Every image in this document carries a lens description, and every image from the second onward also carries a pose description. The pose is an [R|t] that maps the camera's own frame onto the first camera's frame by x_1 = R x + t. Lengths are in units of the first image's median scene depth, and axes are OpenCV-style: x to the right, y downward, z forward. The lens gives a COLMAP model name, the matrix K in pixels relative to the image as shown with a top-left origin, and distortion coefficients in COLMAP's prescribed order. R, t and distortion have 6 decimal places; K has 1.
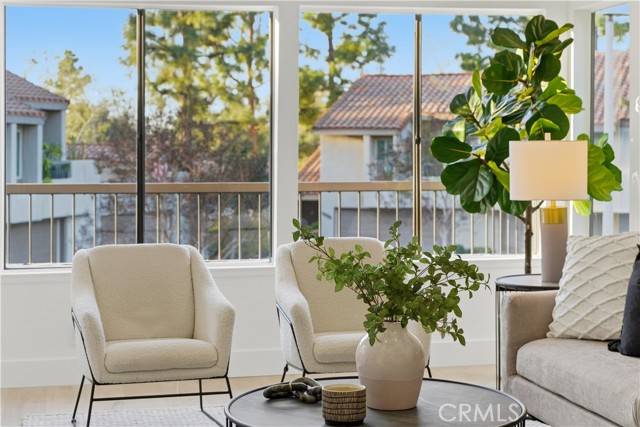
lens RADIAL K [[1139.6, 0, 320.0], [0, 1139.6, 213.5], [0, 0, 1]] dist [0.003784, 0.117776]
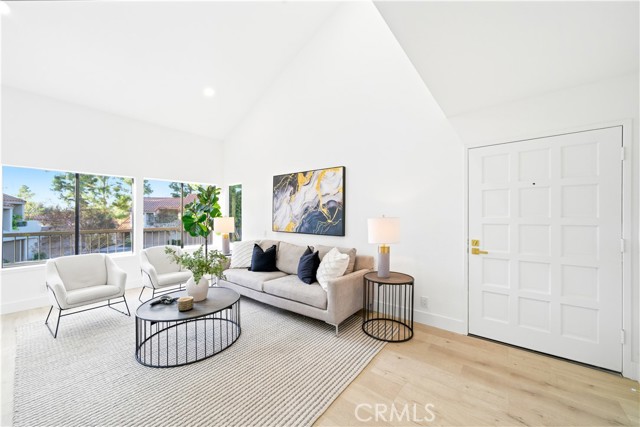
lens RADIAL K [[237.9, 0, 317.1], [0, 237.9, 217.9], [0, 0, 1]] dist [-0.002265, -0.000079]
pose [[0.780685, -0.006019, 0.624896, -0.042216], [0.036660, 0.998673, -0.036181, -0.013581], [-0.623848, 0.051155, 0.779869, 0.100911]]
